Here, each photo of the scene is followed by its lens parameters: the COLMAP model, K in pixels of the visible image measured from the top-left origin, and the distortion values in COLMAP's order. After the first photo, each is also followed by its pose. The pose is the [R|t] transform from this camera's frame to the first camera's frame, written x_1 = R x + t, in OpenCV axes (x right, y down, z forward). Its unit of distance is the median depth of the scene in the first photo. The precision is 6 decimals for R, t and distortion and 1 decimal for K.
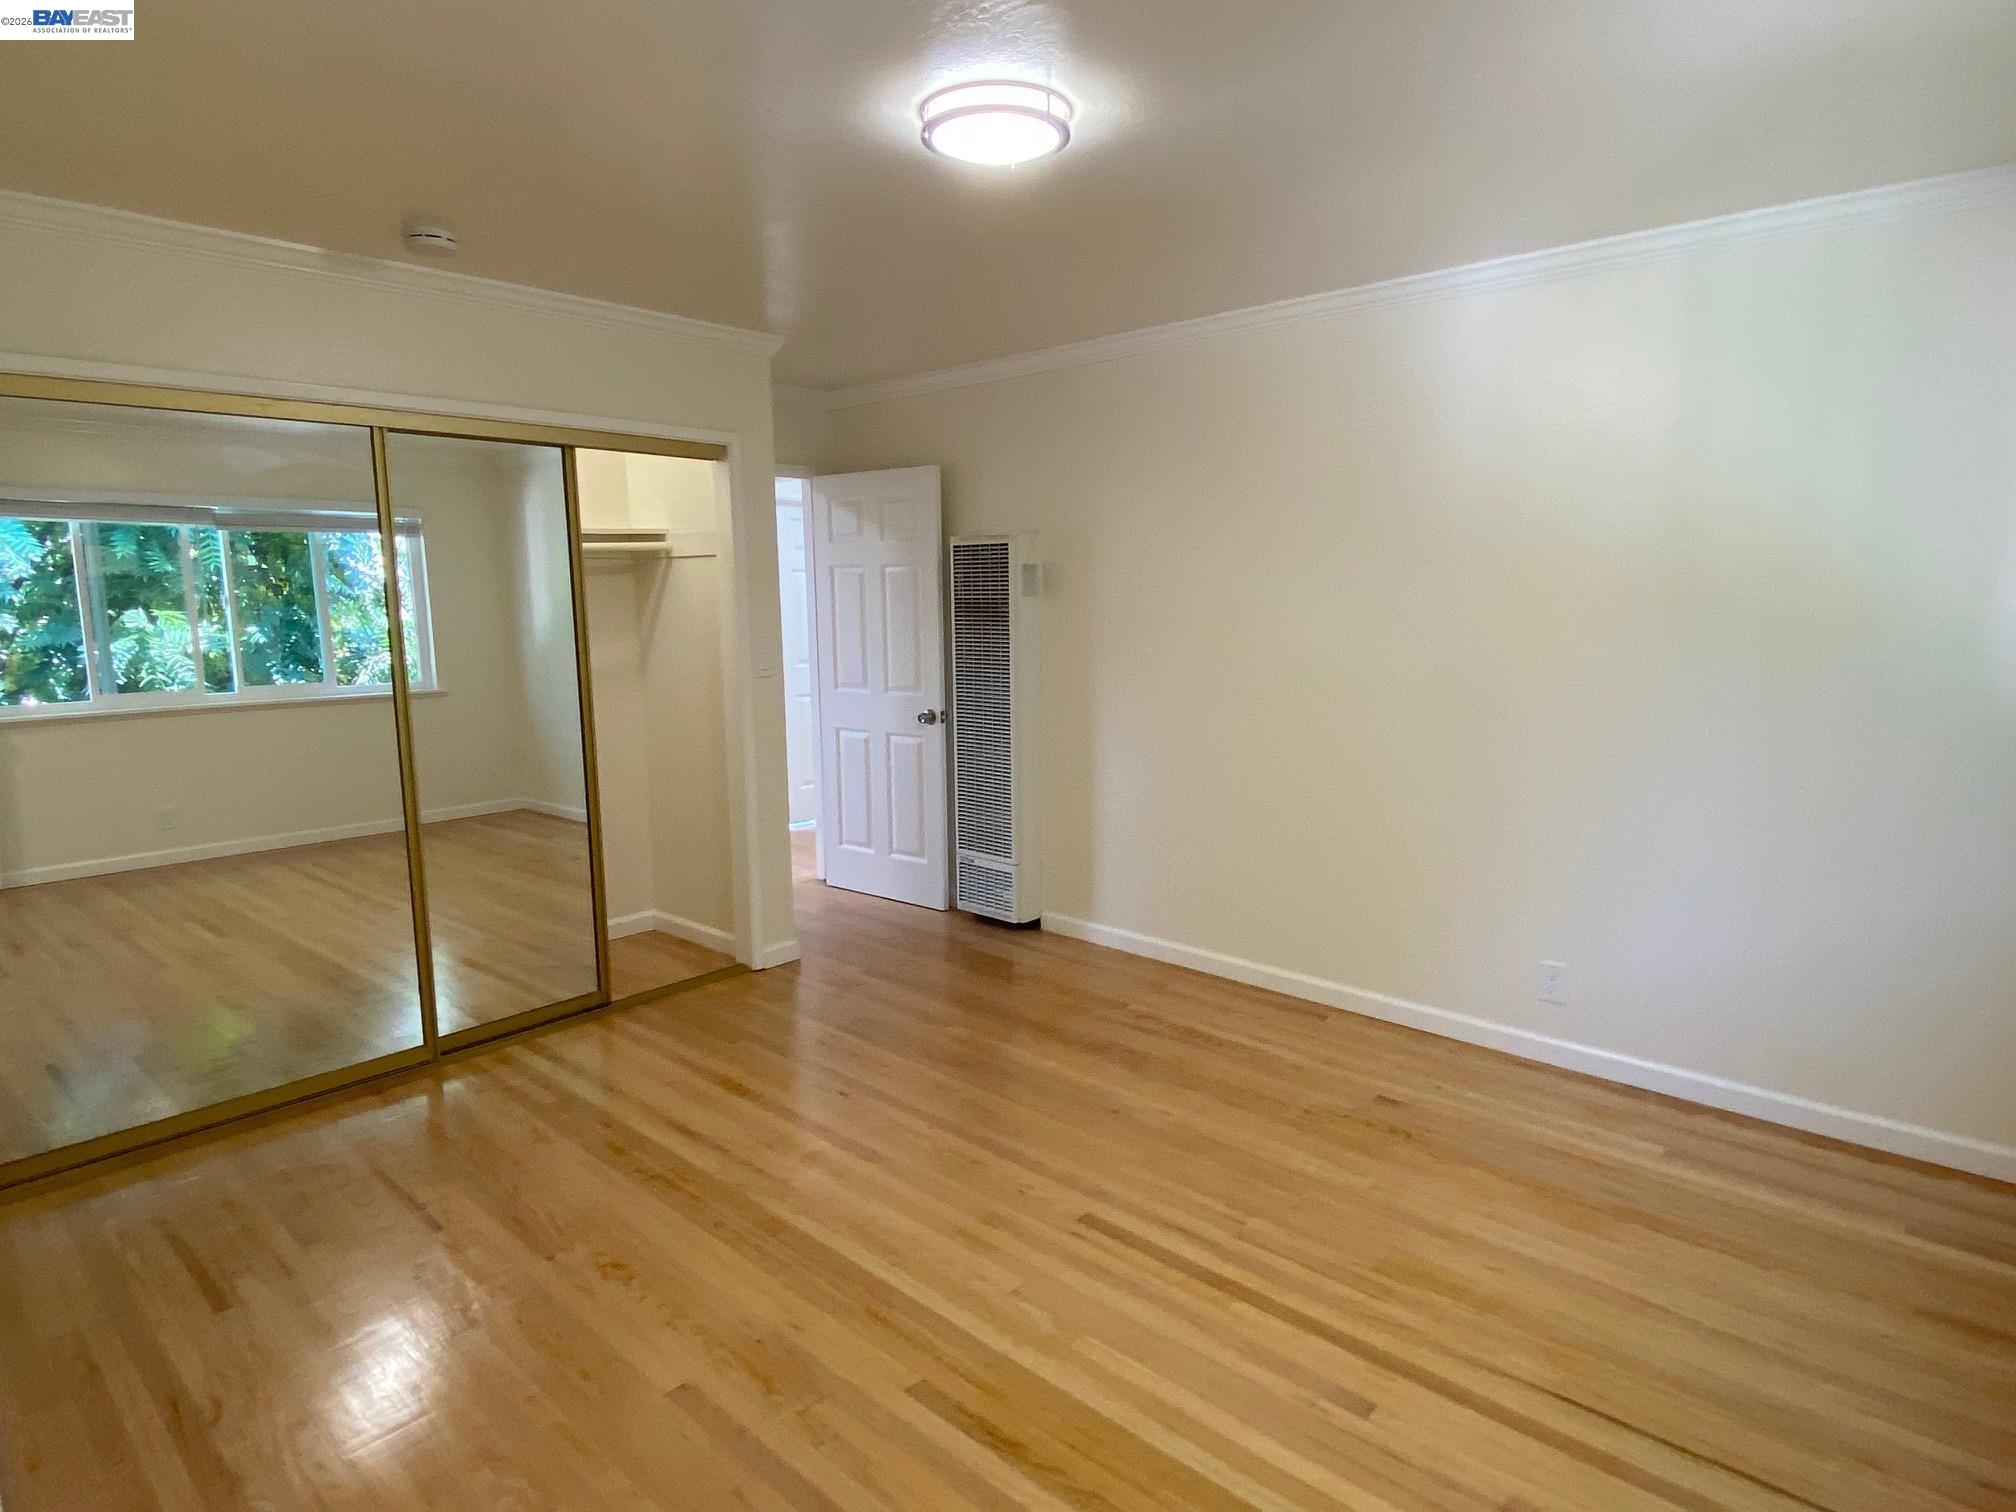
lens RADIAL K [[1146.0, 0, 1006.6], [0, 1146.0, 753.0], [0, 0, 1]] dist [0.022690, -0.023042]
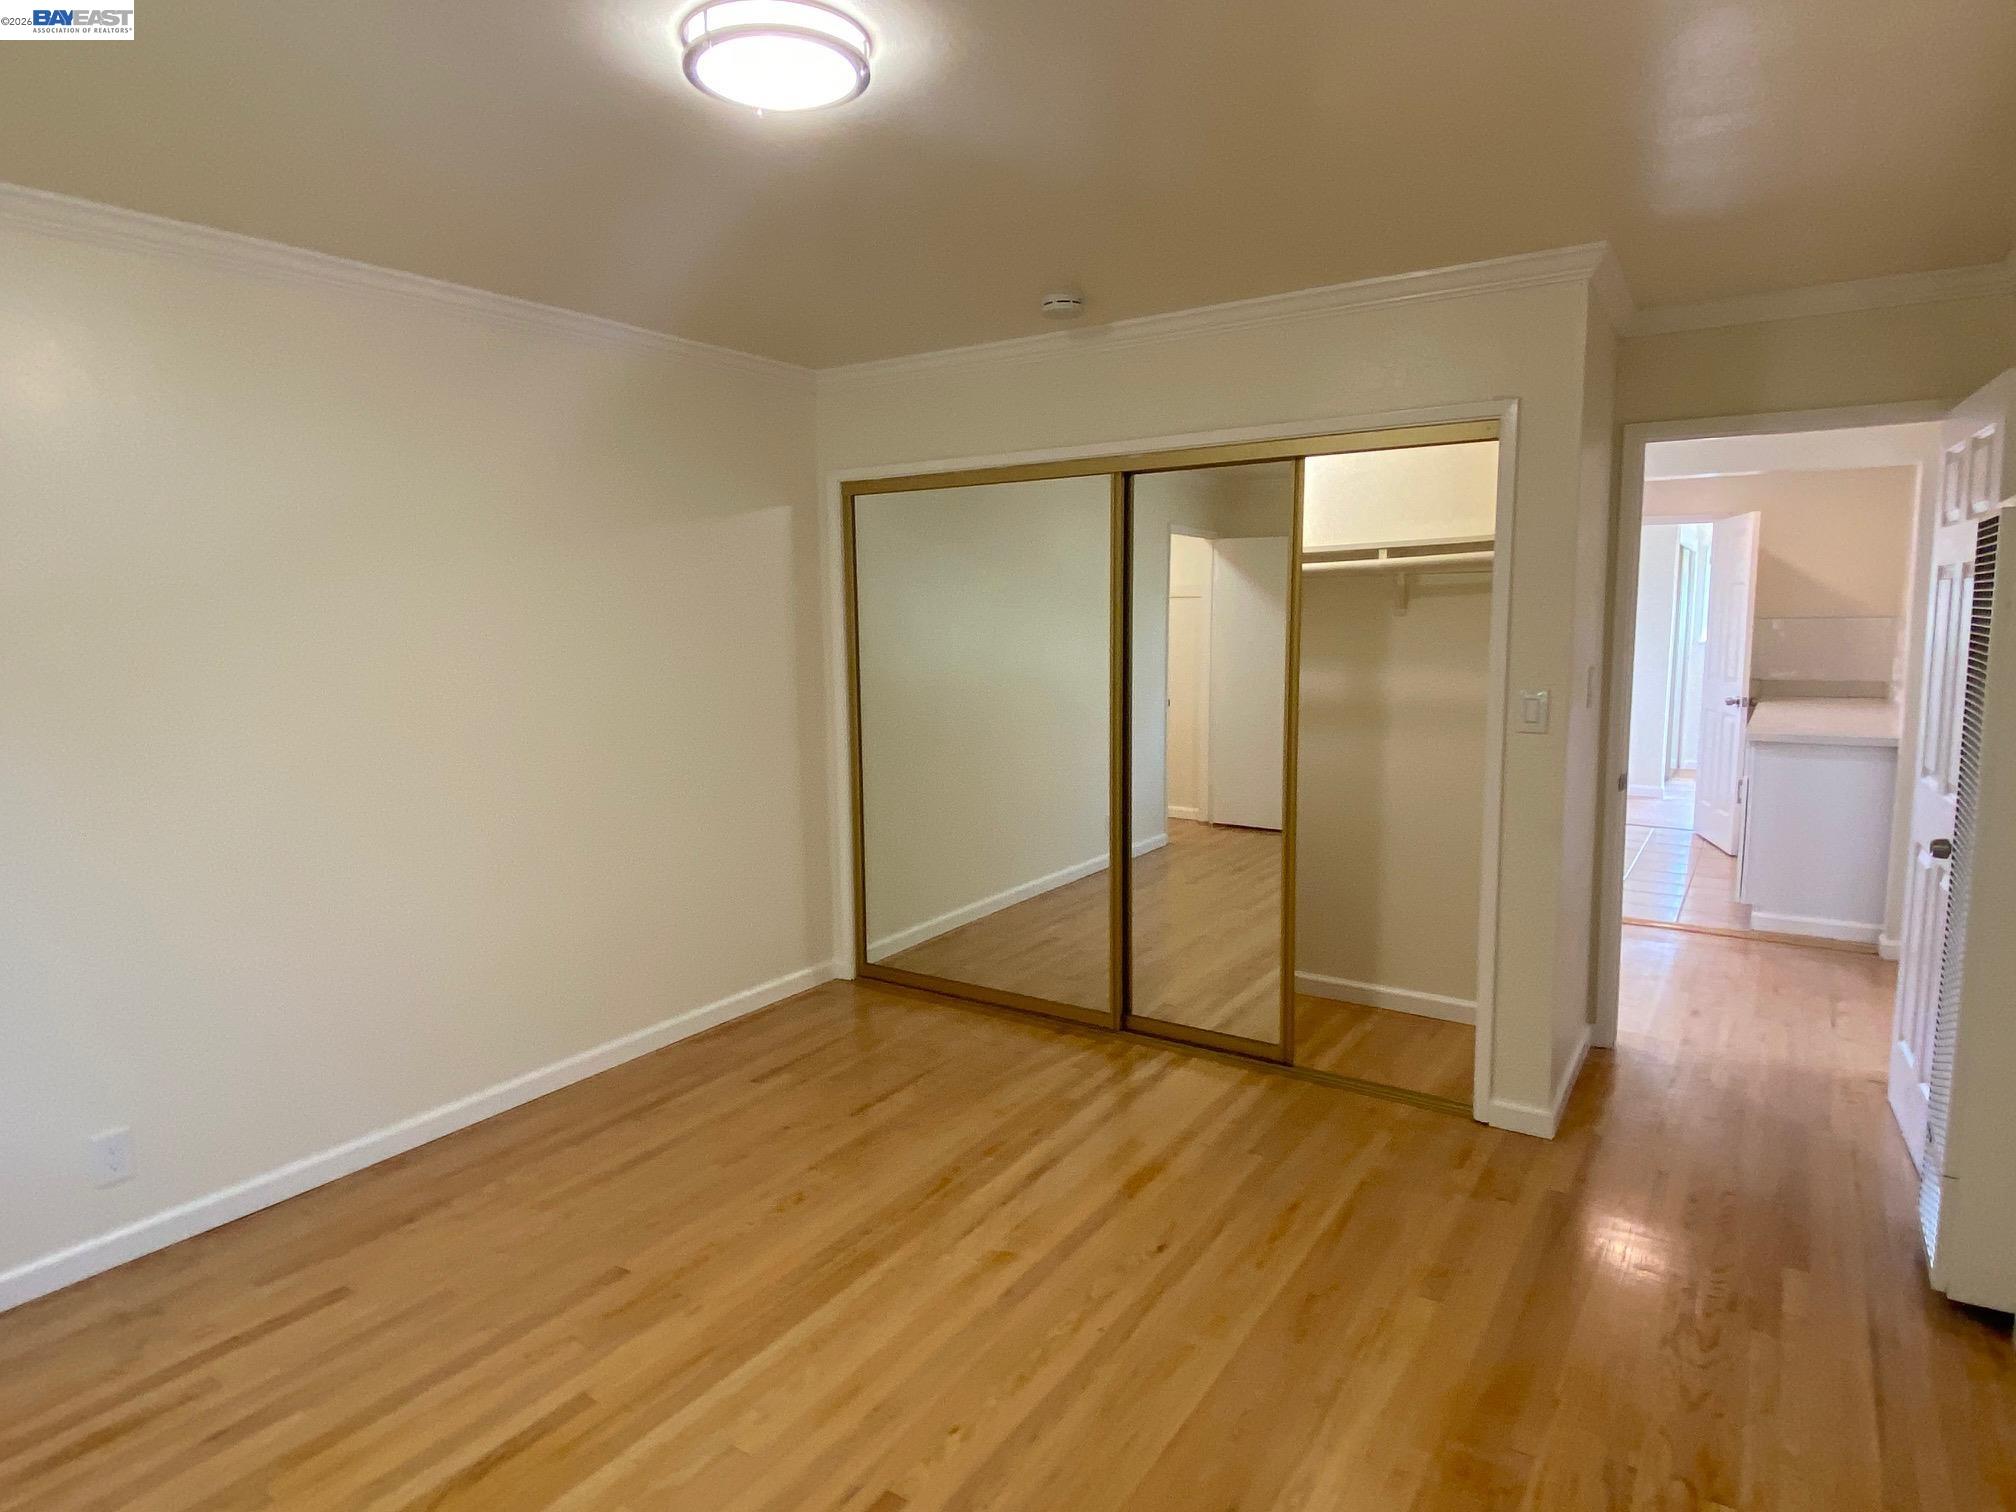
lens RADIAL K [[1146.0, 0, 997.5], [0, 1146.0, 759.0], [0, 0, 1]] dist [0.022690, -0.023042]
pose [[0.151665, 0.139184, -0.978583, 0.654150], [-0.131622, 0.984063, 0.119564, -0.136168], [0.979629, 0.110670, 0.167568, 0.804903]]
